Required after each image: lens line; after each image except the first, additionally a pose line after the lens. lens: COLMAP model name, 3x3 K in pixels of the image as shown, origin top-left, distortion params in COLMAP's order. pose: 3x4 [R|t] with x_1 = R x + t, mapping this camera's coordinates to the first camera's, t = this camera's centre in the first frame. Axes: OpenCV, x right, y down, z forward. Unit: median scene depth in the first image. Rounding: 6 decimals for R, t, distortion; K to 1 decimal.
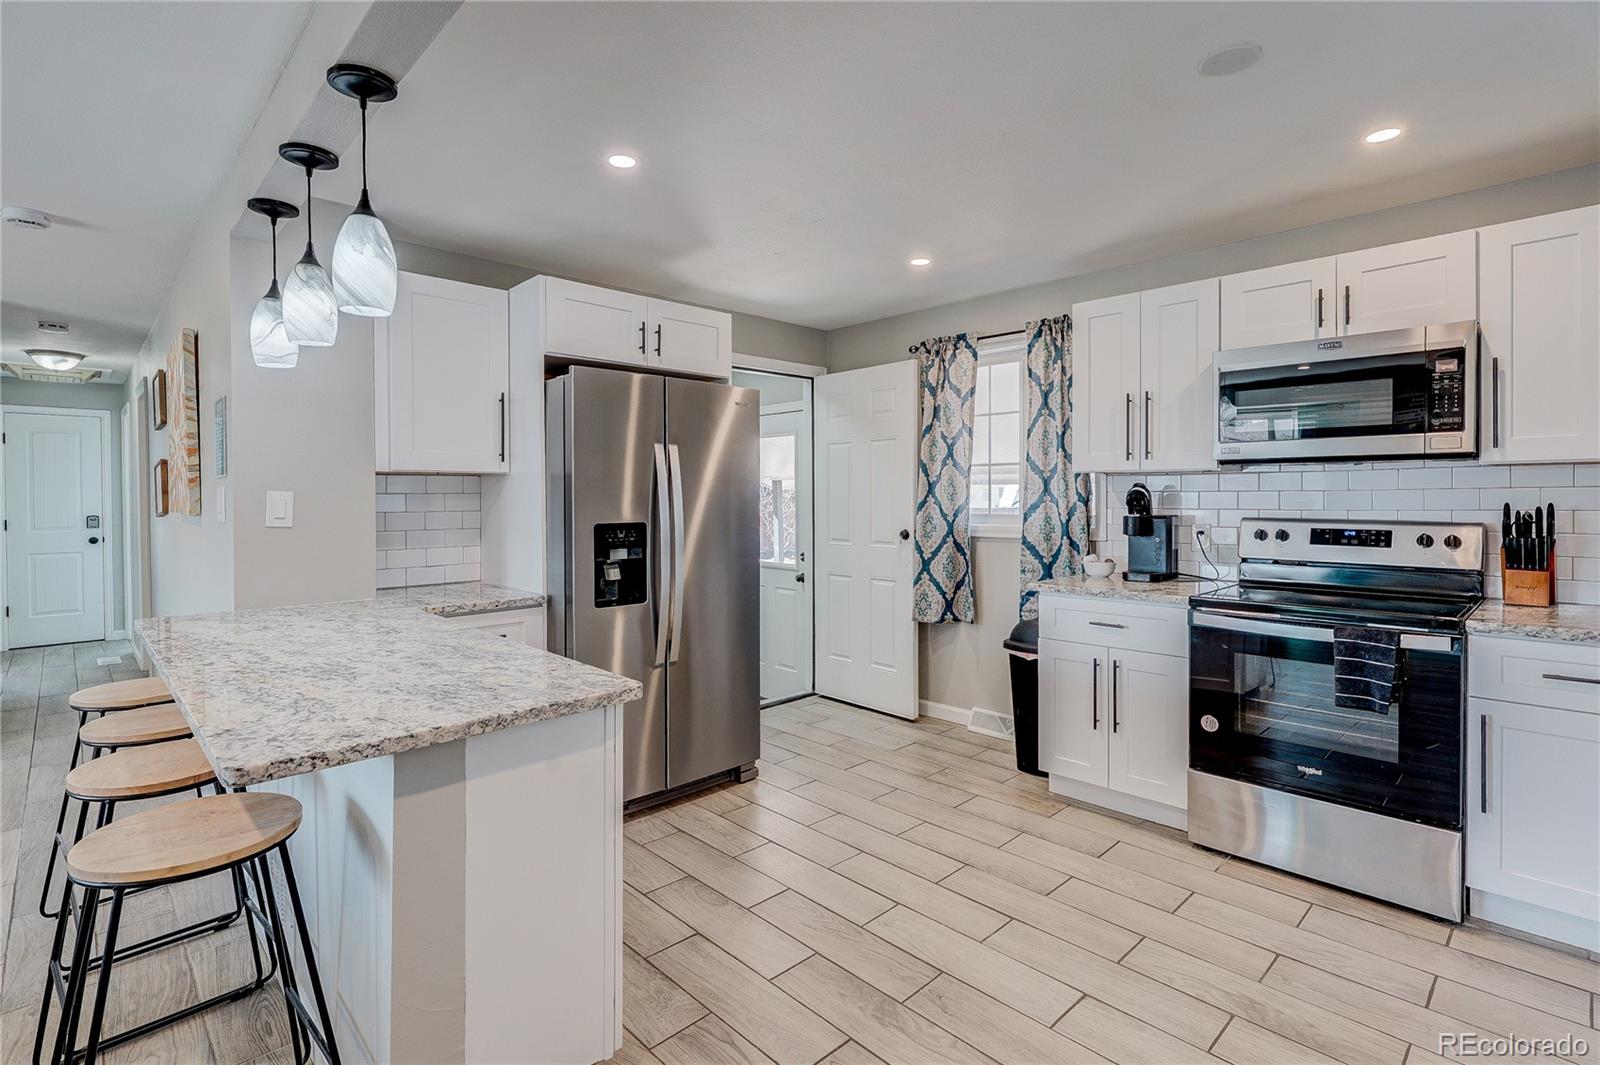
lens RADIAL K [[764.9, 0, 804.8], [0, 764.9, 505.4], [0, 0, 1]] dist [-0.002546, -0.000288]
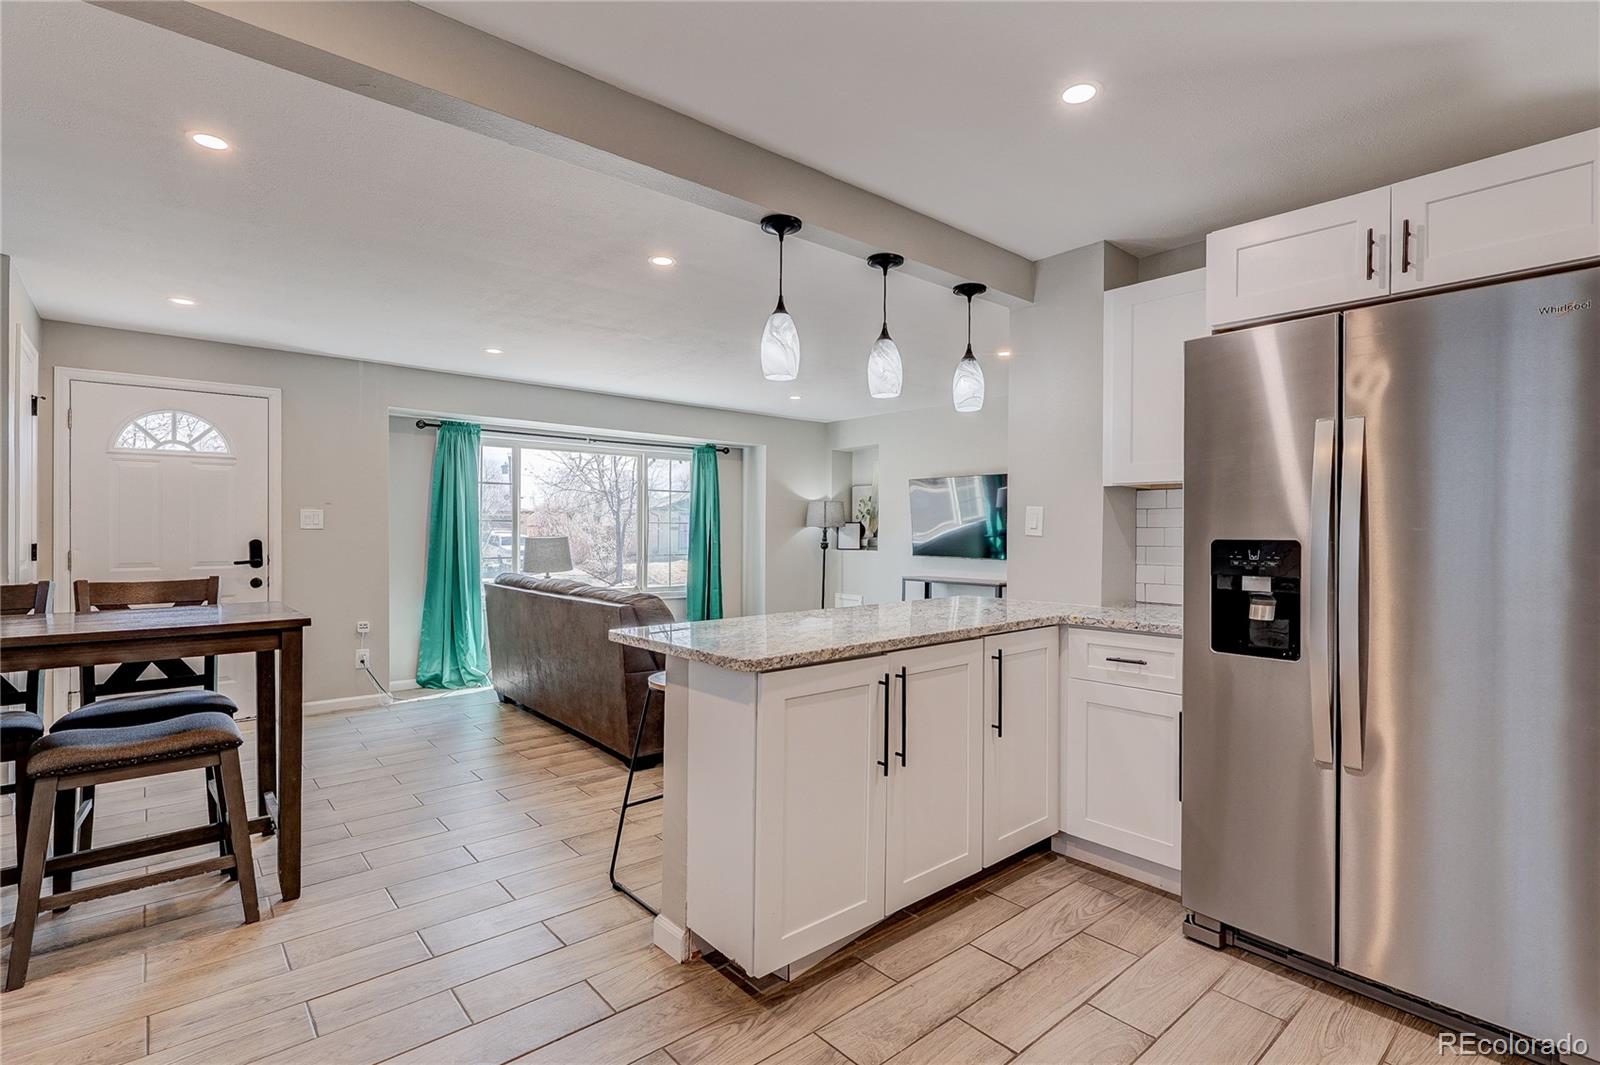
lens RADIAL K [[760.4, 0, 800.0], [0, 760.4, 532.5], [0, 0, 1]] dist [-0.000305, 0.000235]
pose [[-0.059033, 0.006557, -0.998234, 0.484664], [-0.019090, 0.999788, 0.007696, 0.018088], [0.998073, 0.019511, -0.058896, 0.610582]]
